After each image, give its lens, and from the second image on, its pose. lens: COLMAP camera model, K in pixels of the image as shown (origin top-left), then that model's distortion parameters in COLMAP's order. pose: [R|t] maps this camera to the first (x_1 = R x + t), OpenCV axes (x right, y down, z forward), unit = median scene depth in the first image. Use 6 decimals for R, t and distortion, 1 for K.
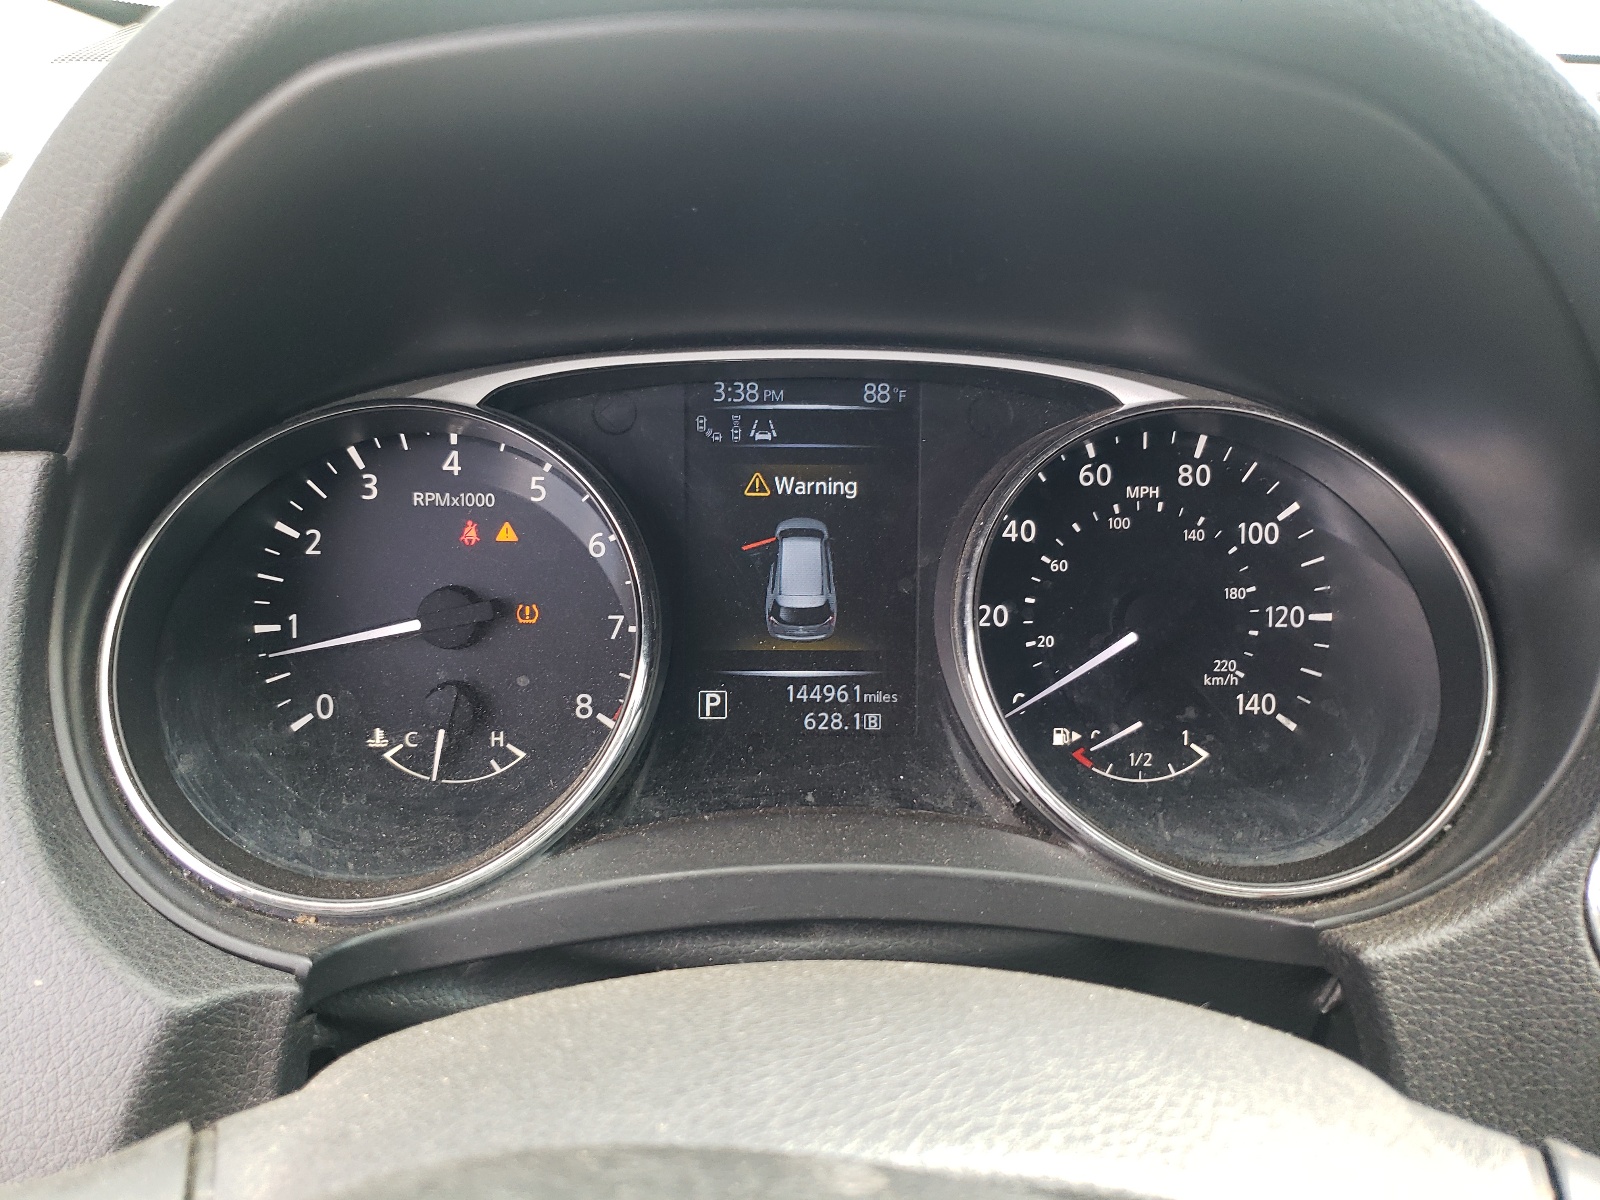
lens RADIAL K [[1206.7, 0, 804.9], [0, 1206.7, 600.2], [0, 0, 1]] dist [-0.000783, -0.002924]
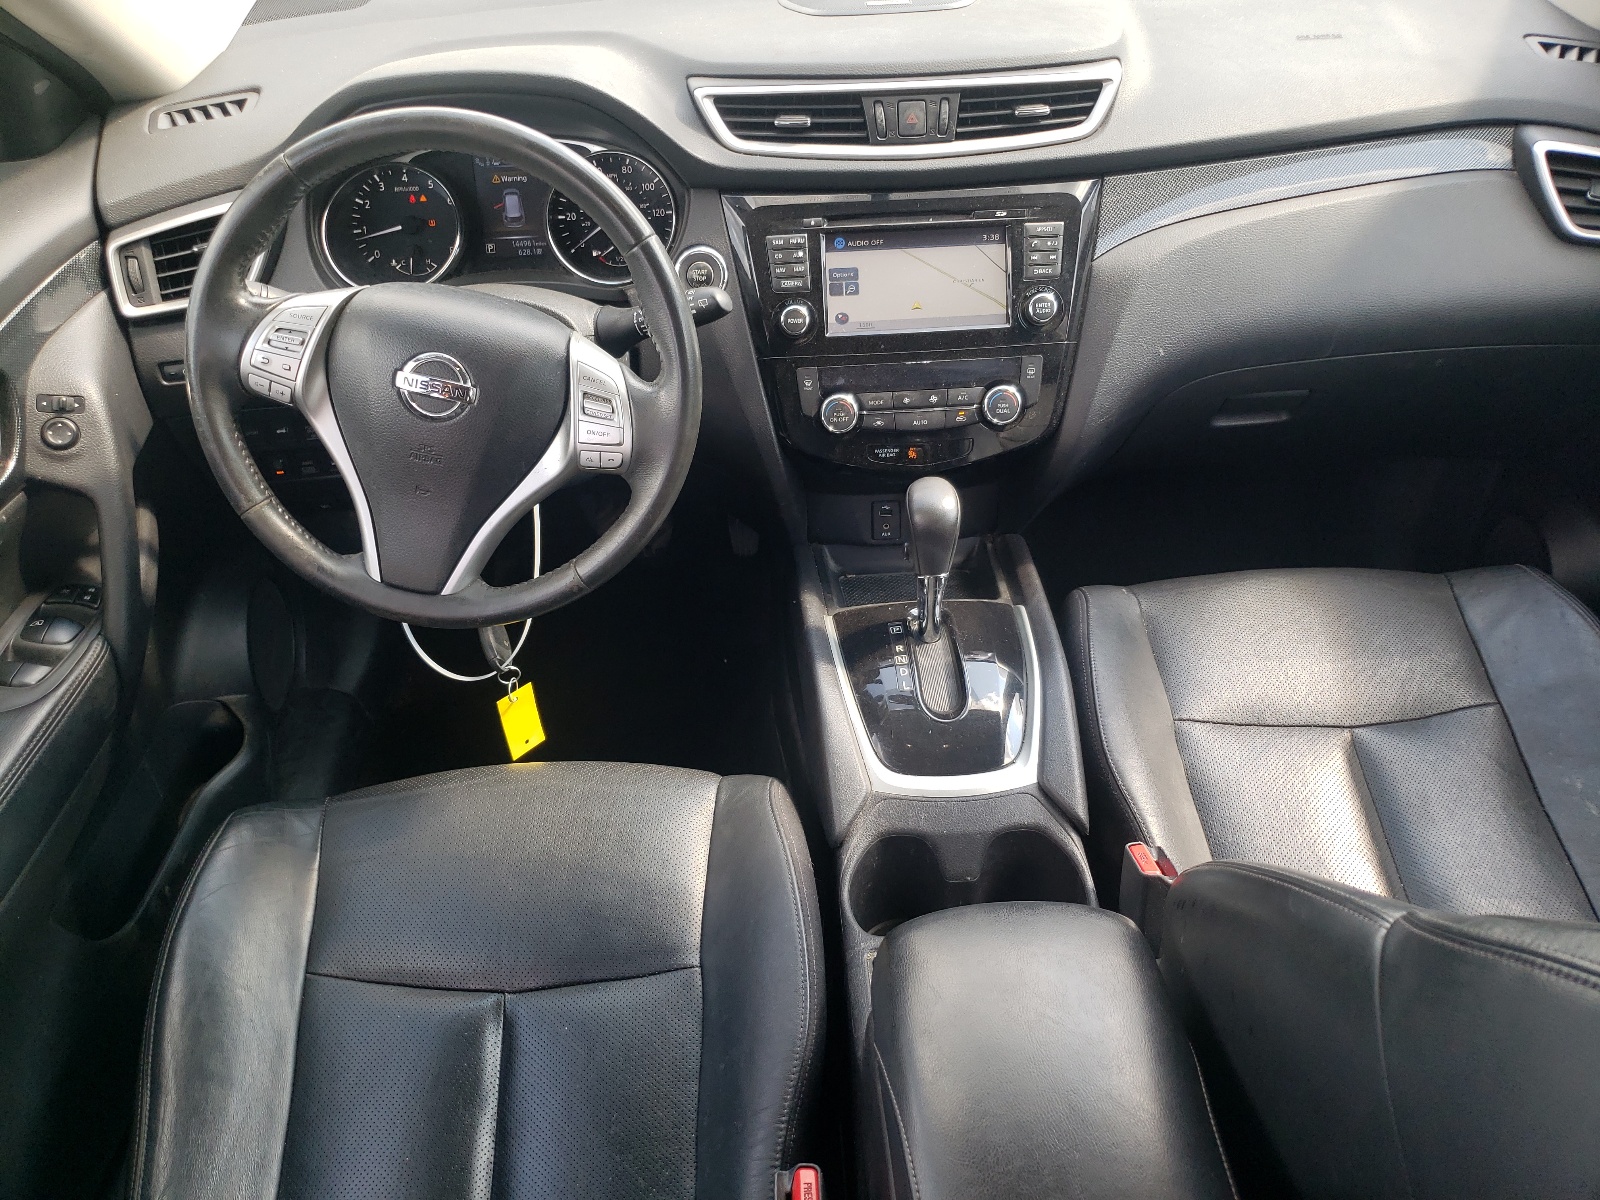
lens RADIAL K [[1206.7, 0, 793.6], [0, 1206.7, 603.9], [0, 0, 1]] dist [-0.000783, -0.002924]
pose [[0.998627, -0.051888, -0.007186, 0.747654], [0.051983, 0.964704, 0.258154, 0.220127], [-0.006462, -0.258173, 0.966077, -2.541360]]
